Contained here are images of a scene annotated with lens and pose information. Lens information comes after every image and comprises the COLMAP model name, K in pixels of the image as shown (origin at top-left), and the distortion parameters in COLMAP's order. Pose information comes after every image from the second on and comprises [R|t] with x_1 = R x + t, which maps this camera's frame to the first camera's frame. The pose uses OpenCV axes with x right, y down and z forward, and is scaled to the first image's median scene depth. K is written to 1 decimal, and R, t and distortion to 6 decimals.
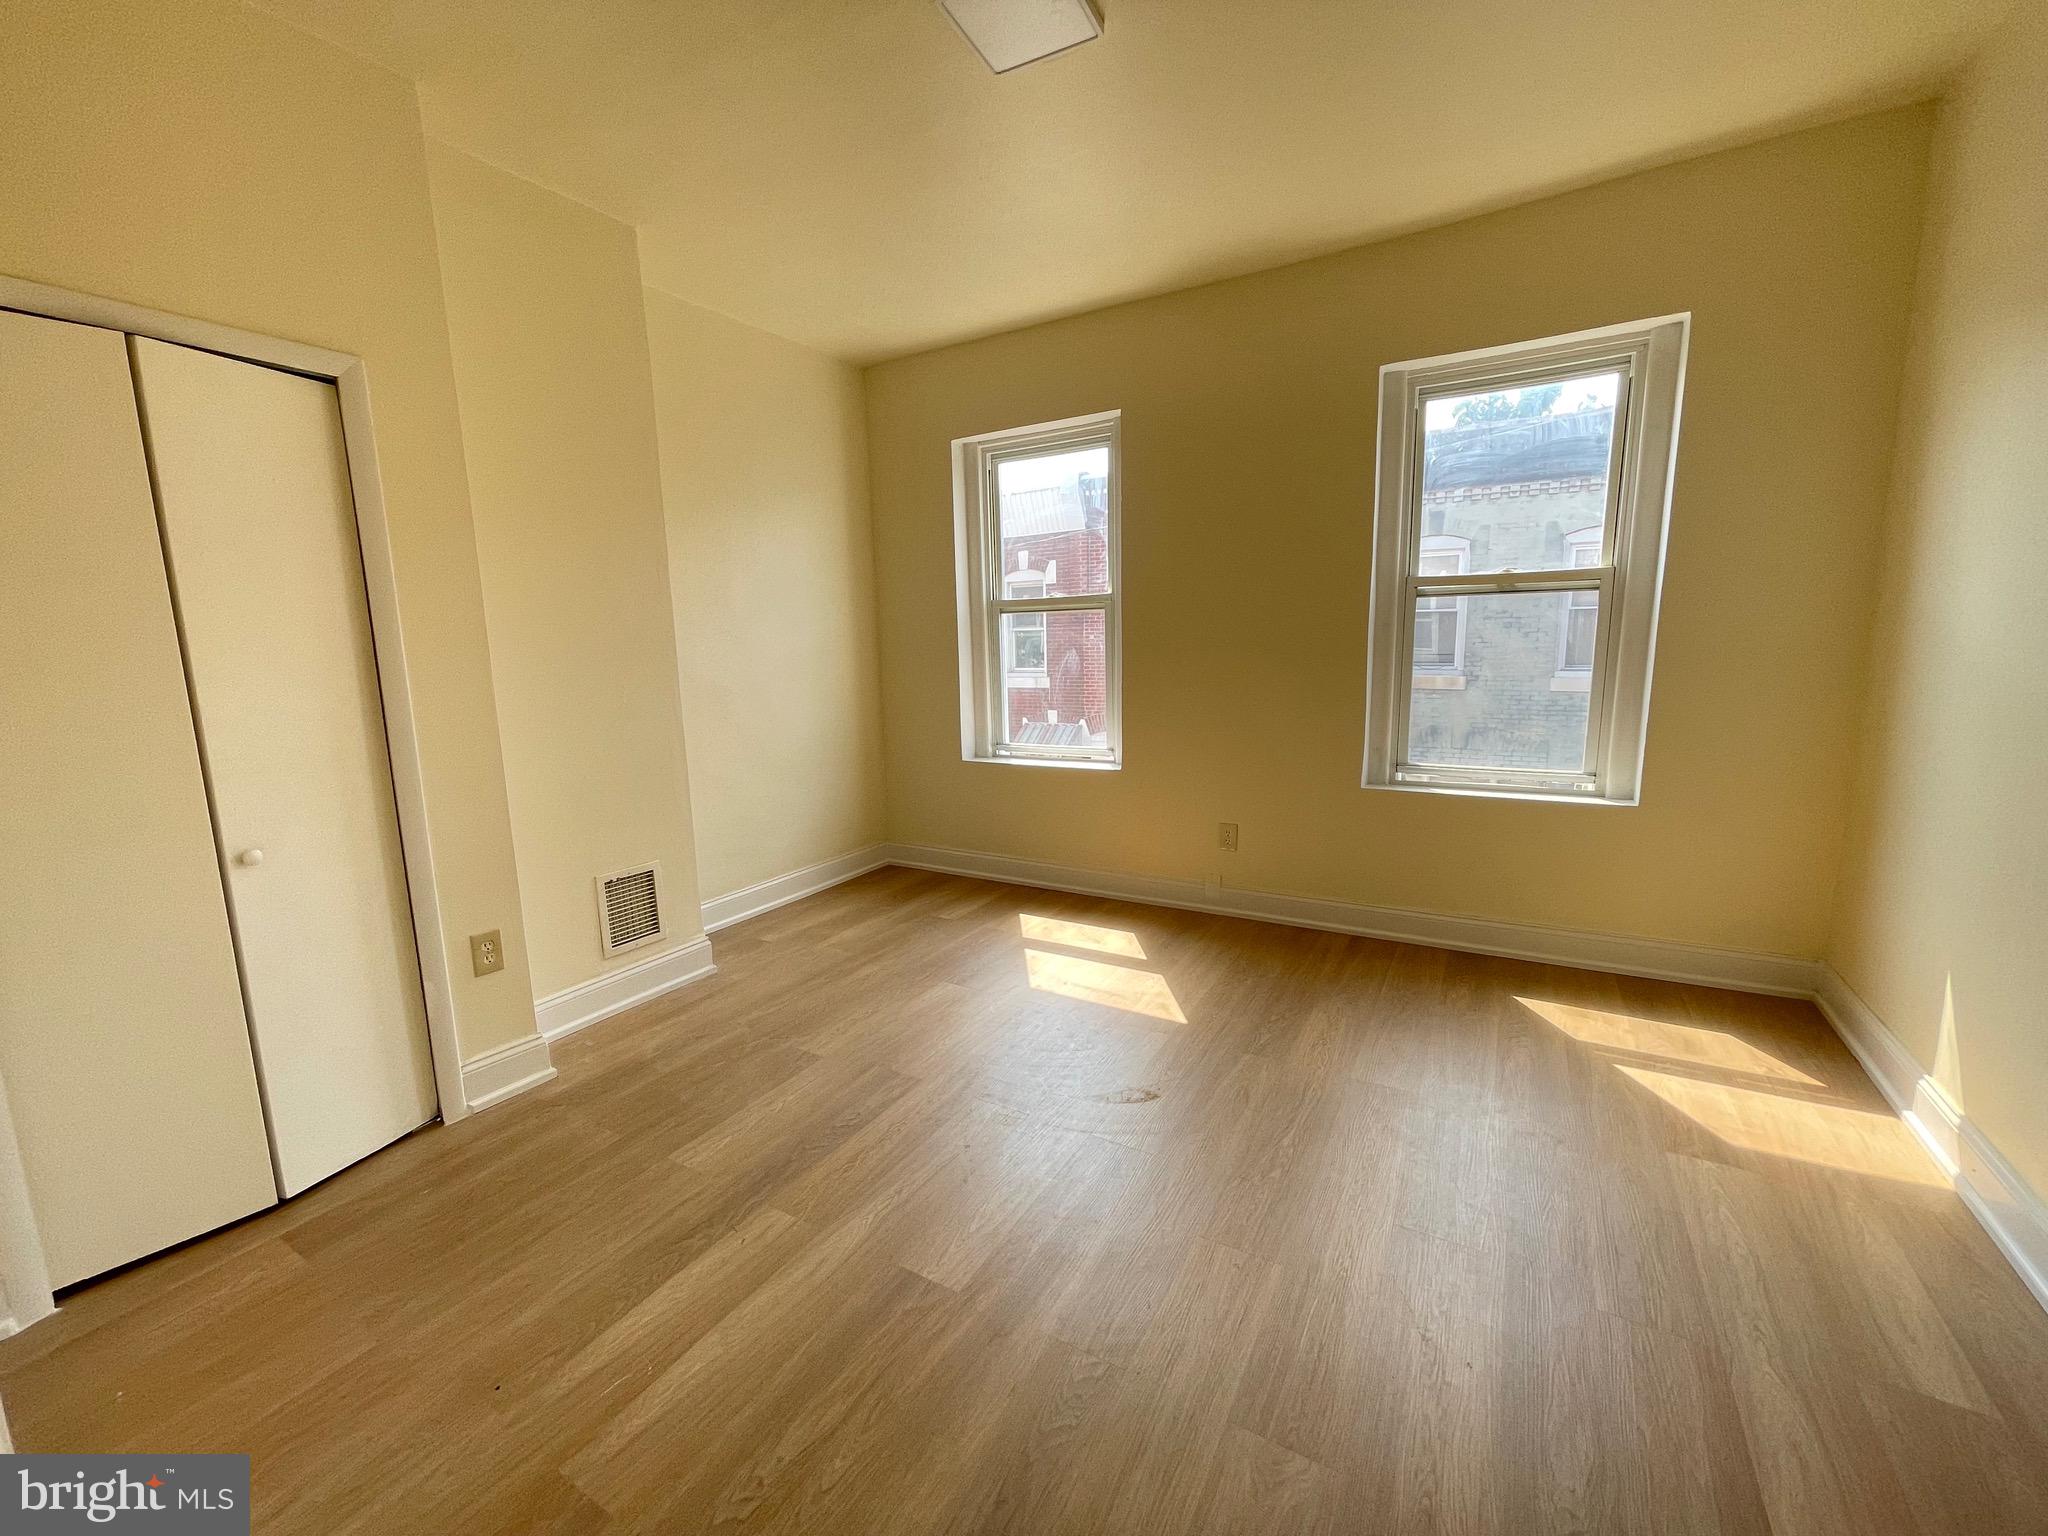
lens RADIAL K [[833.3, 0, 1014.0], [0, 833.3, 769.2], [0, 0, 1]] dist [0.011131, -0.000357]
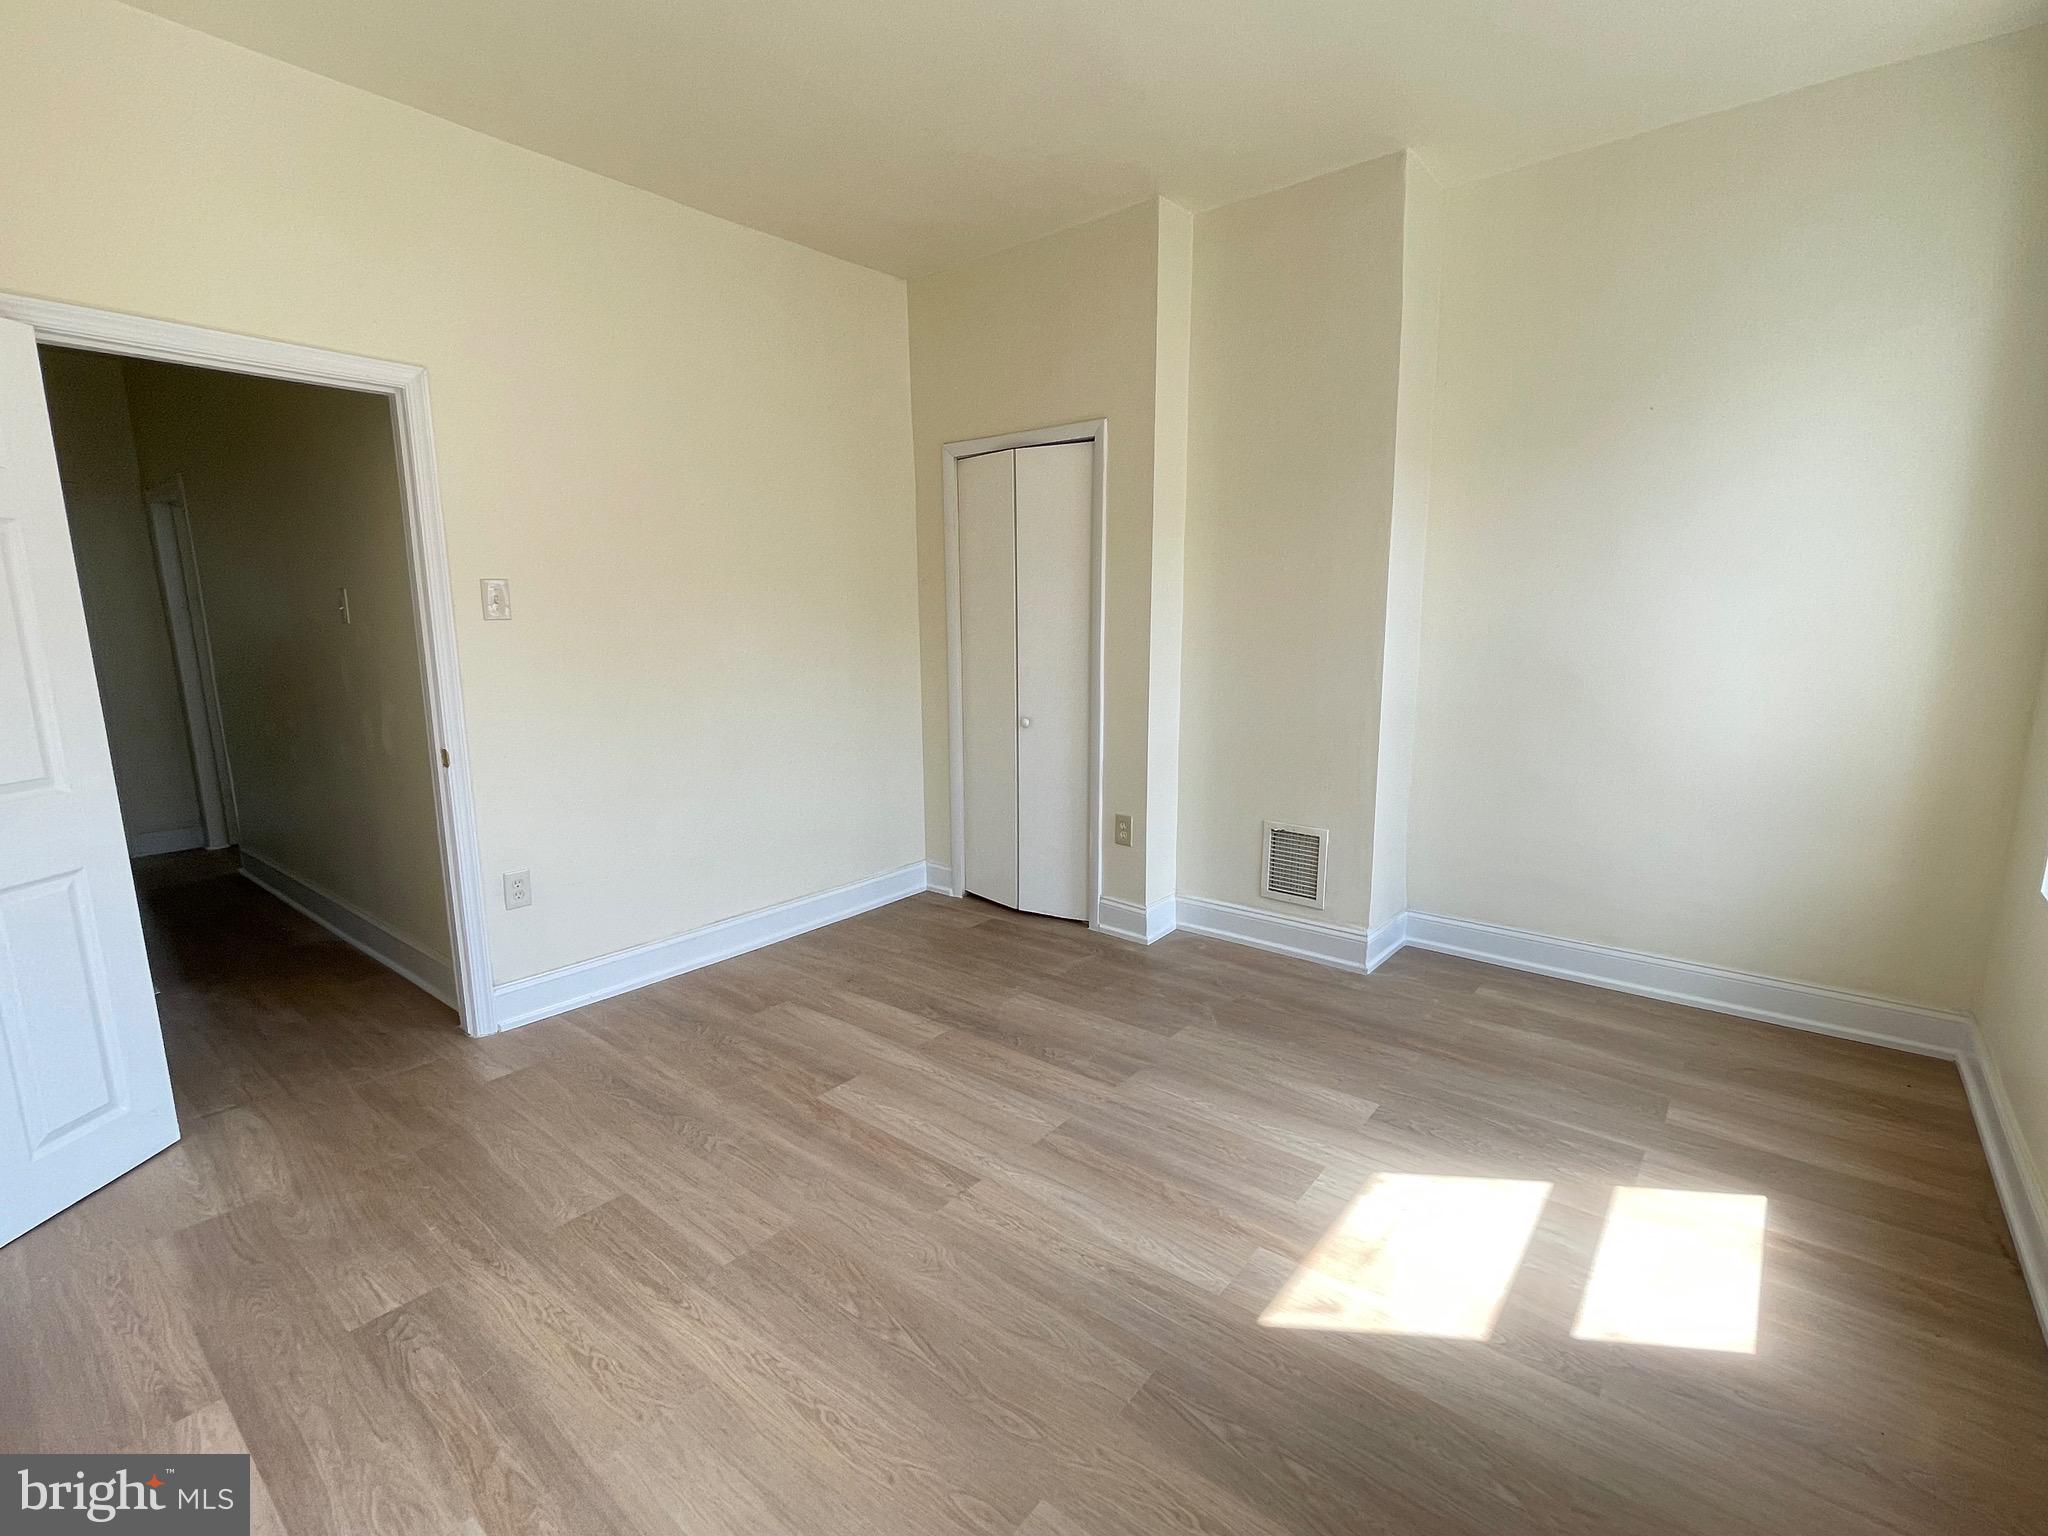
lens RADIAL K [[946.6, 0, 1014.6], [0, 946.6, 777.6], [0, 0, 1]] dist [0.002302, -0.000049]
pose [[-0.159607, 0.200007, -0.966707, 0.891882], [-0.140927, 0.964615, 0.222841, -0.187425], [0.977070, 0.171802, -0.125773, 0.996739]]
